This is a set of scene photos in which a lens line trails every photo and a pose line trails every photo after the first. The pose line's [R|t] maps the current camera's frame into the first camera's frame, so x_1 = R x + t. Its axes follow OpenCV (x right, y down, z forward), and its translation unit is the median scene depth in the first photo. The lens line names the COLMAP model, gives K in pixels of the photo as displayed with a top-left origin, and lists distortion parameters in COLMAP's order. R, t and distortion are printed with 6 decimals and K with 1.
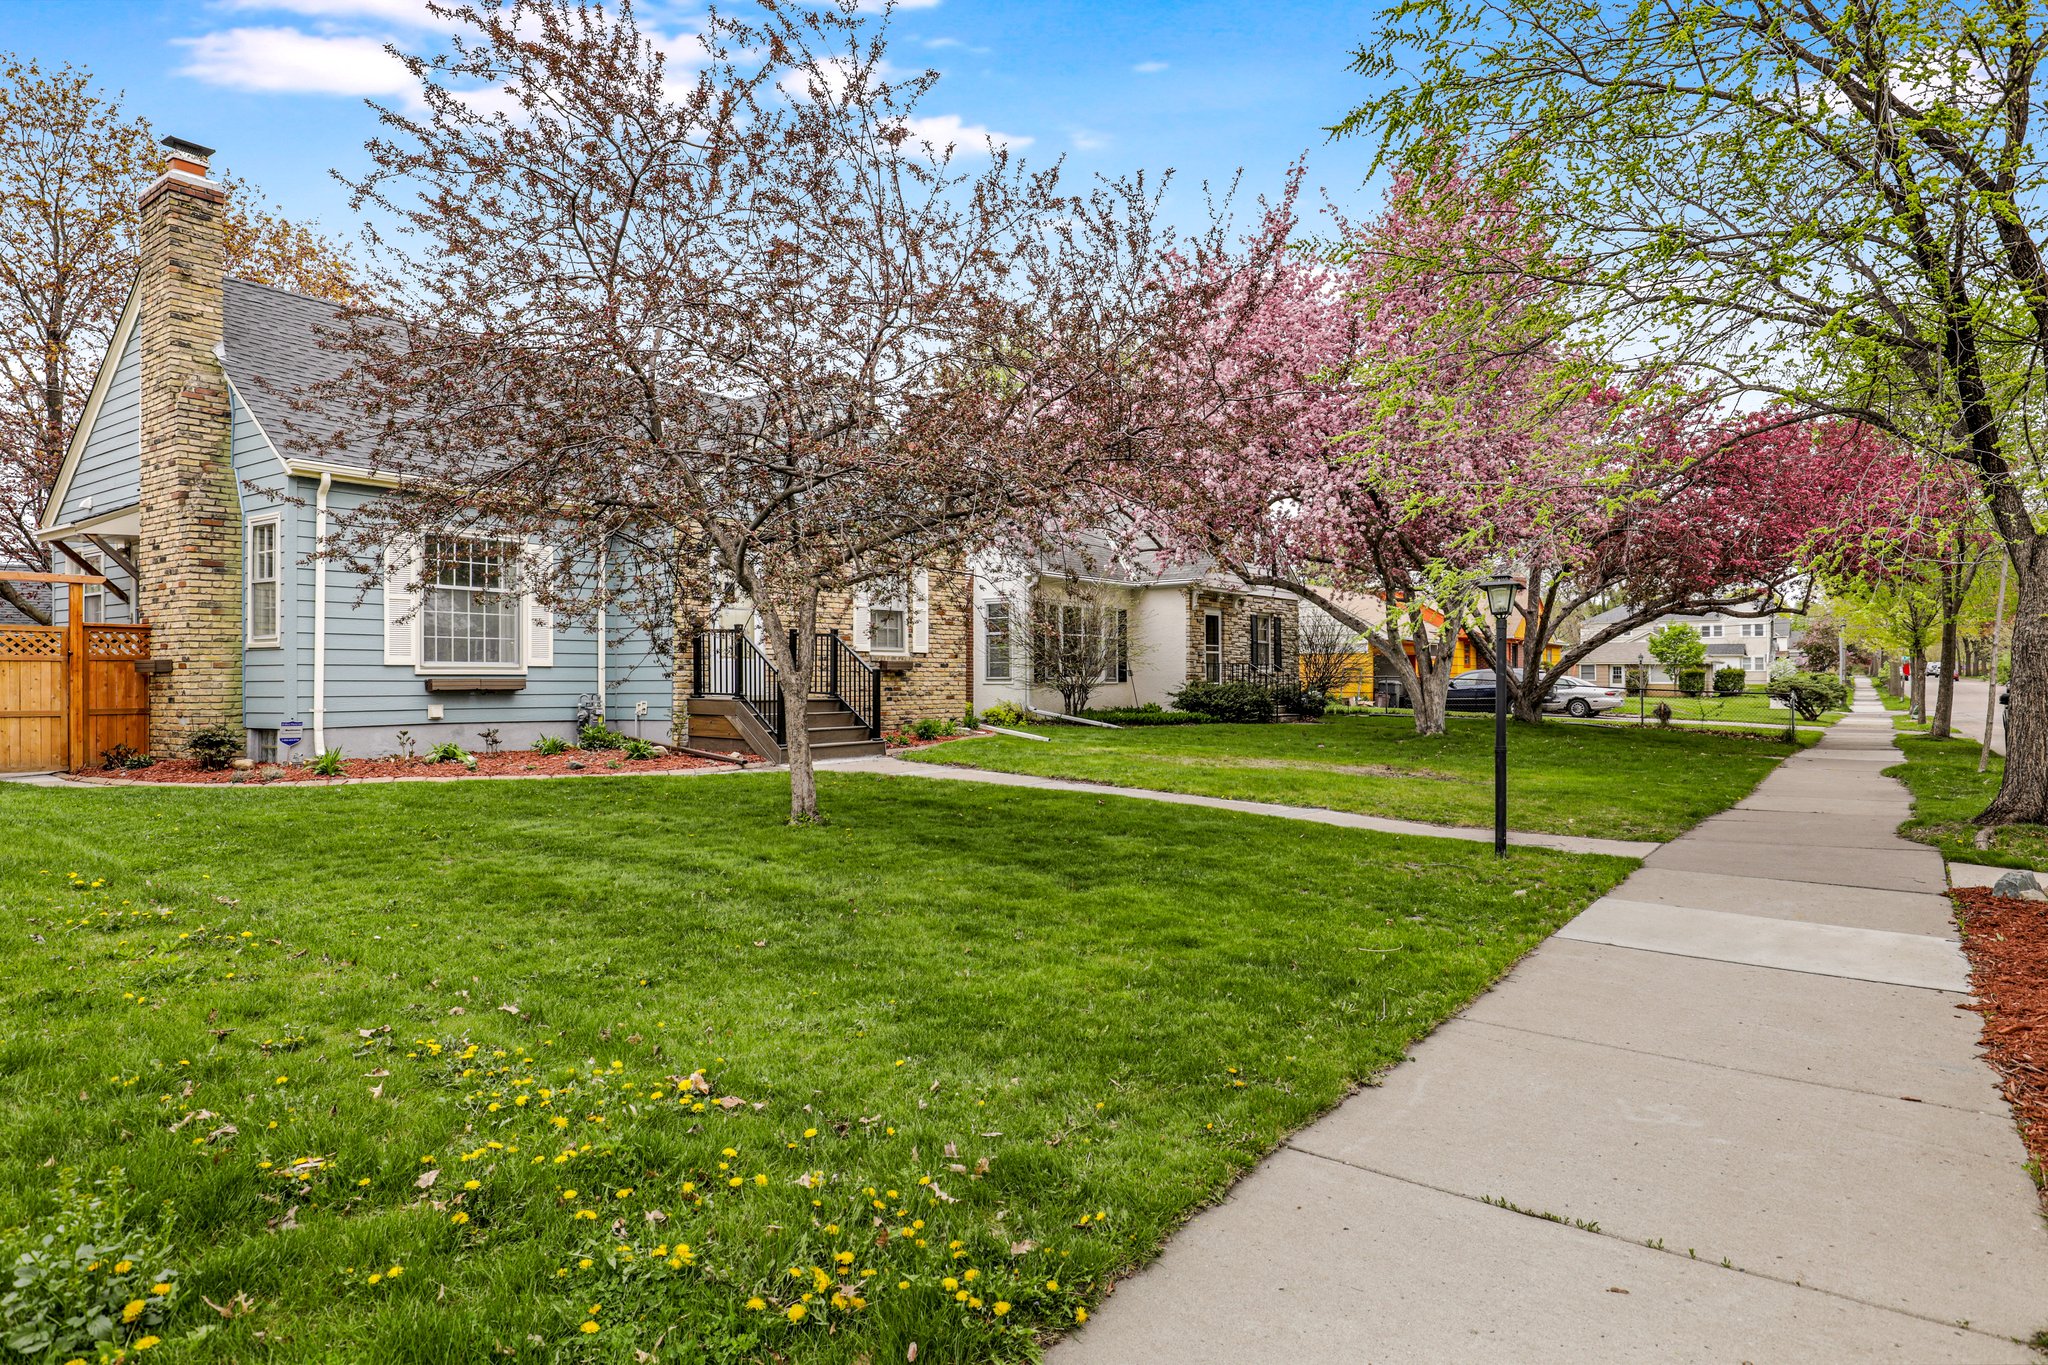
lens RADIAL K [[1189.0, 0, 1028.3], [0, 1189.0, 674.7], [0, 0, 1]] dist [0.005017, -0.004101]
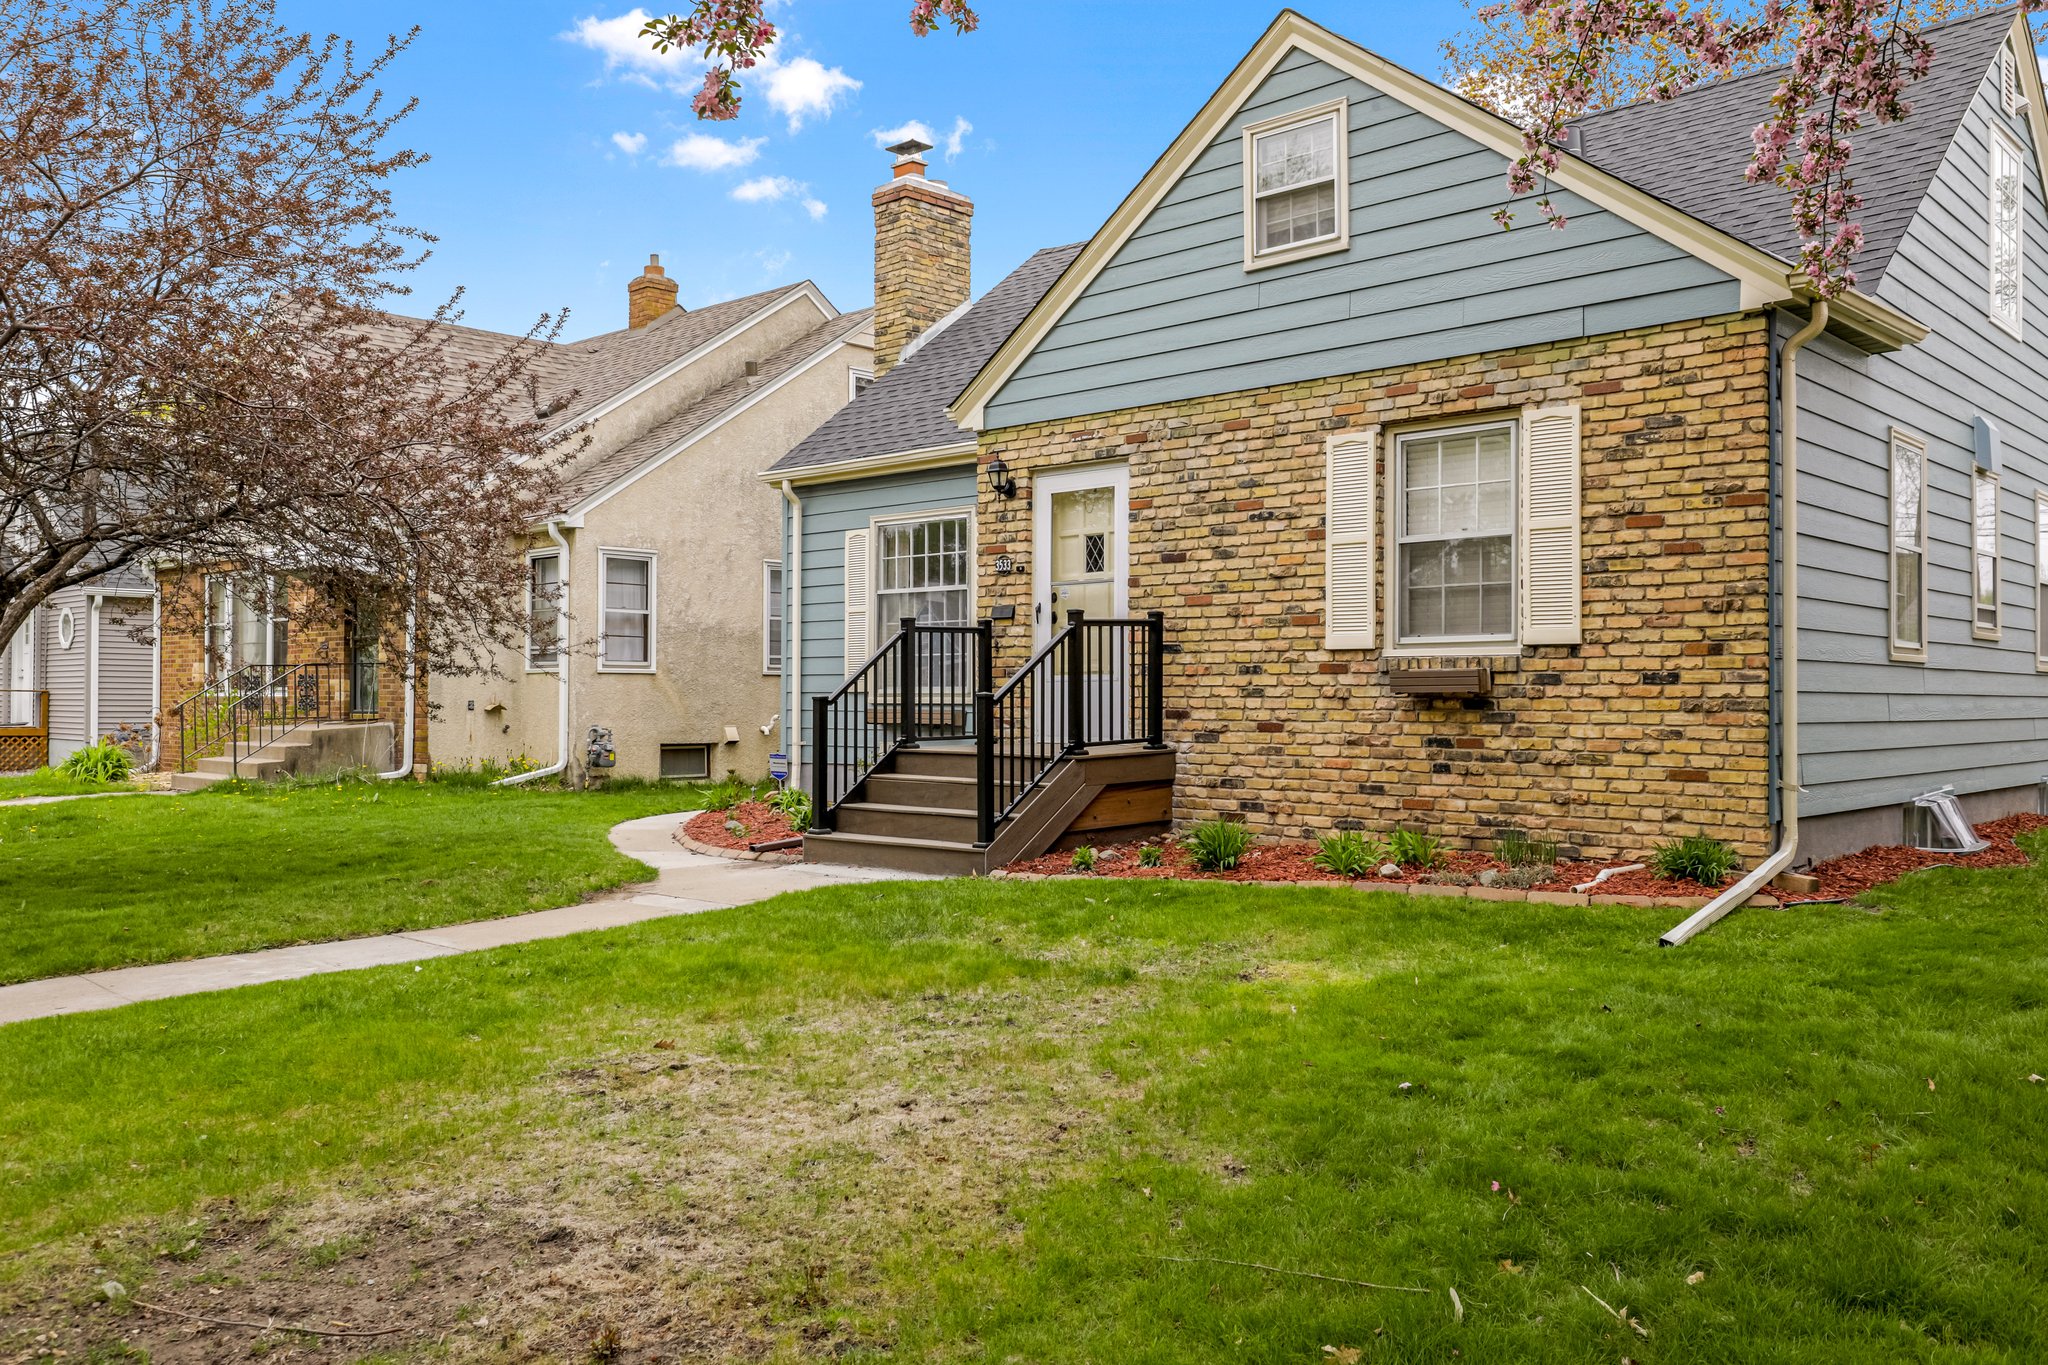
lens RADIAL K [[1620.9, 0, 1023.6], [0, 1620.9, 685.0], [0, 0, 1]] dist [-0.007346, -0.002739]
pose [[-0.128898, -0.008133, -0.991625, 0.558829], [0.000908, 0.999965, -0.008319, -0.003350], [0.991657, -0.001973, -0.128886, 1.227086]]
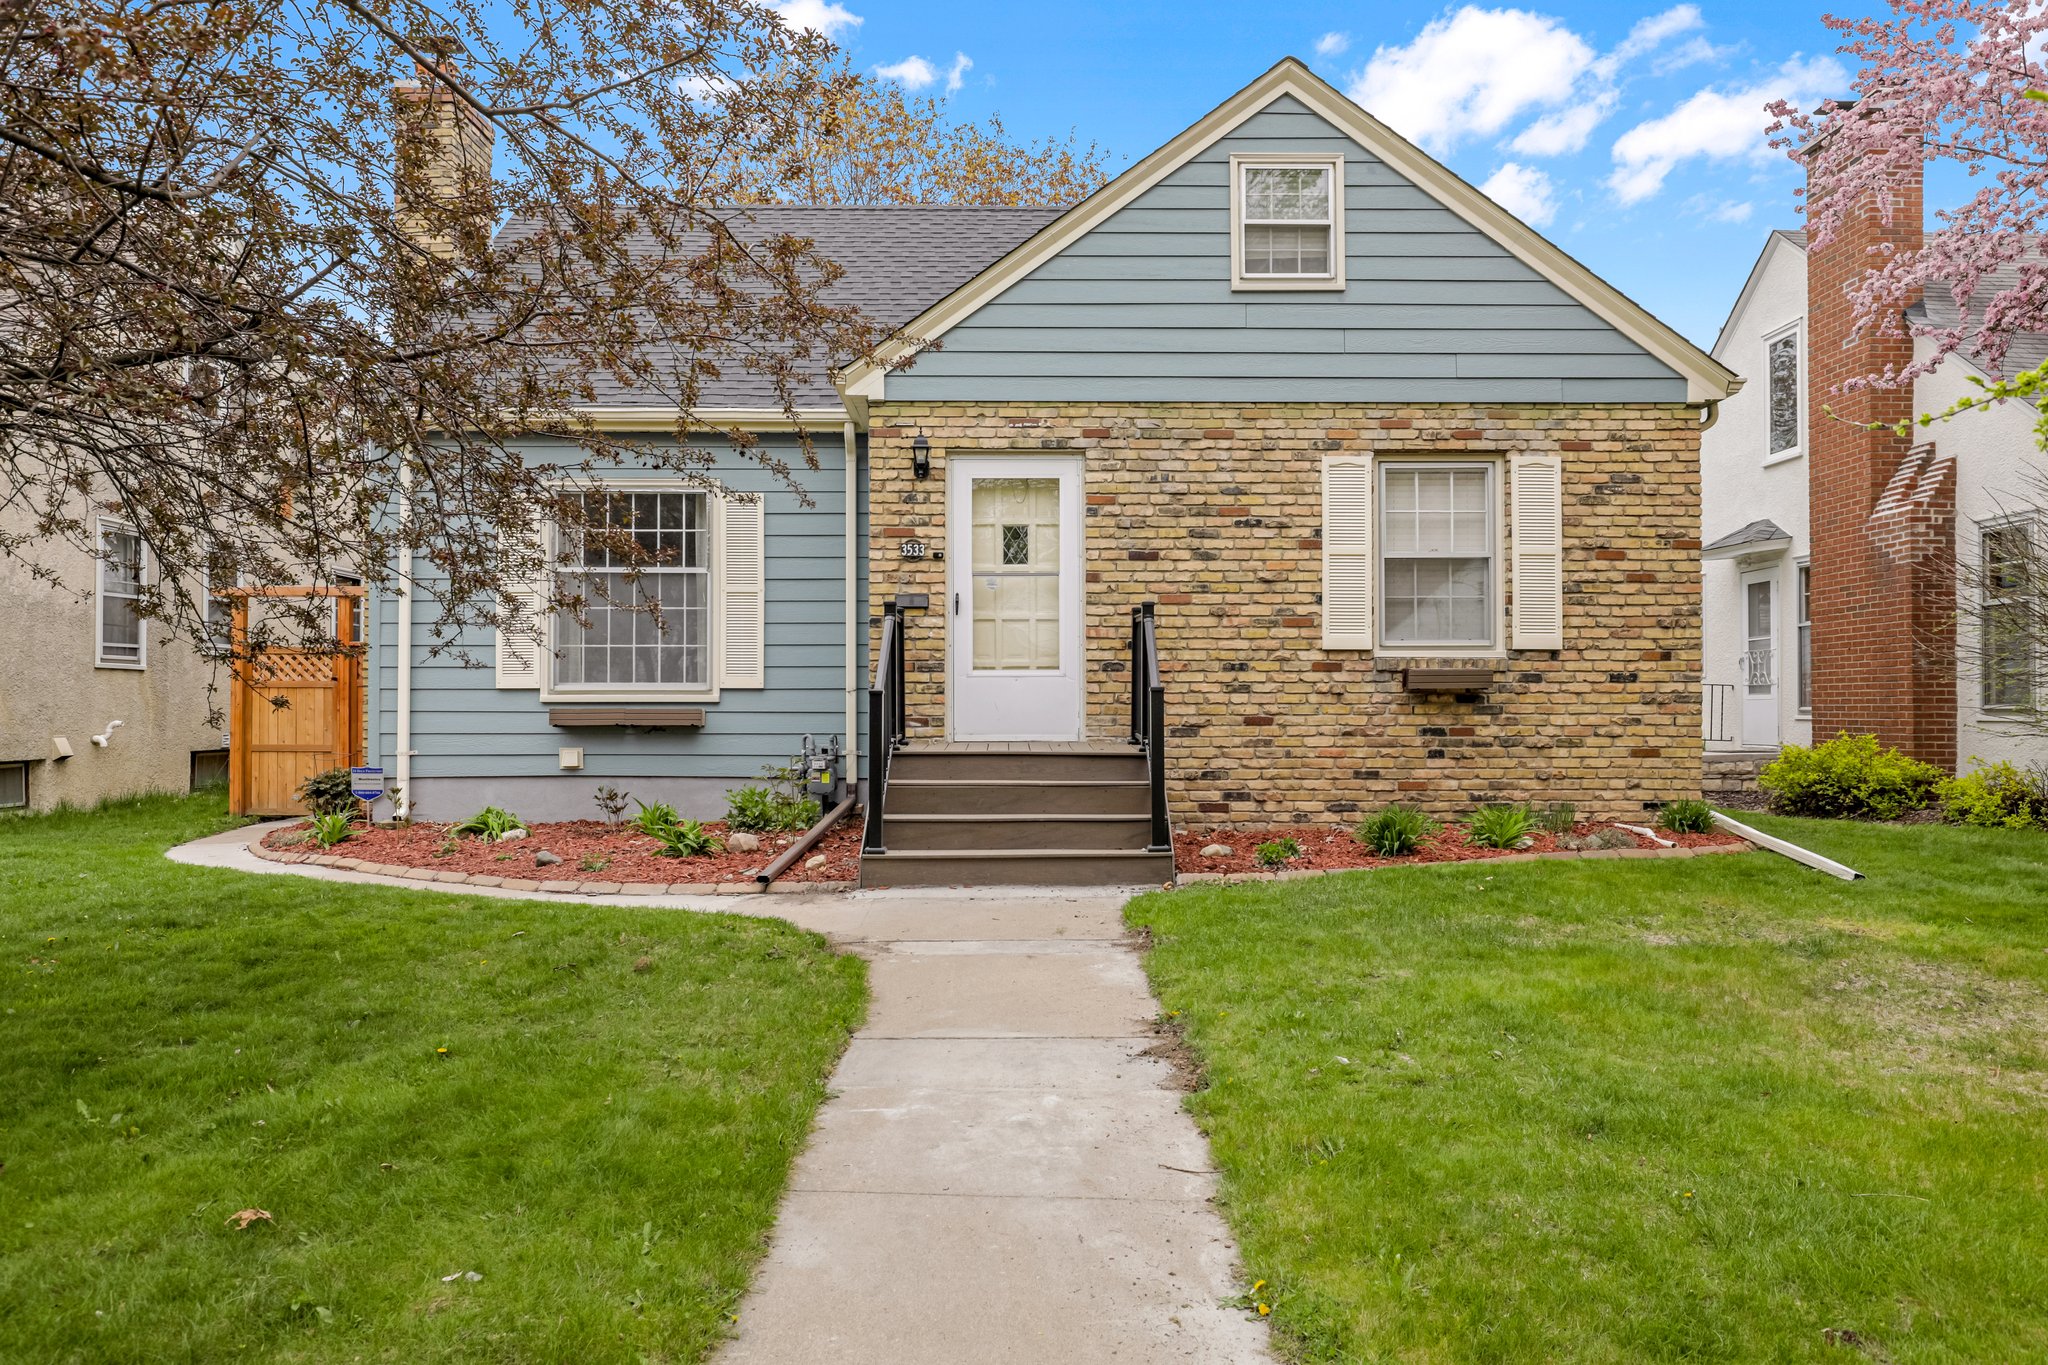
lens RADIAL K [[1437.3, 0, 1008.0], [0, 1437.3, 679.4], [0, 0, 1]] dist [0.003067, 0.000981]
pose [[0.599575, -0.014892, -0.800180, 0.292696], [0.002510, 0.999857, -0.016728, 0.001111], [0.800315, 0.008021, 0.599526, 0.714090]]
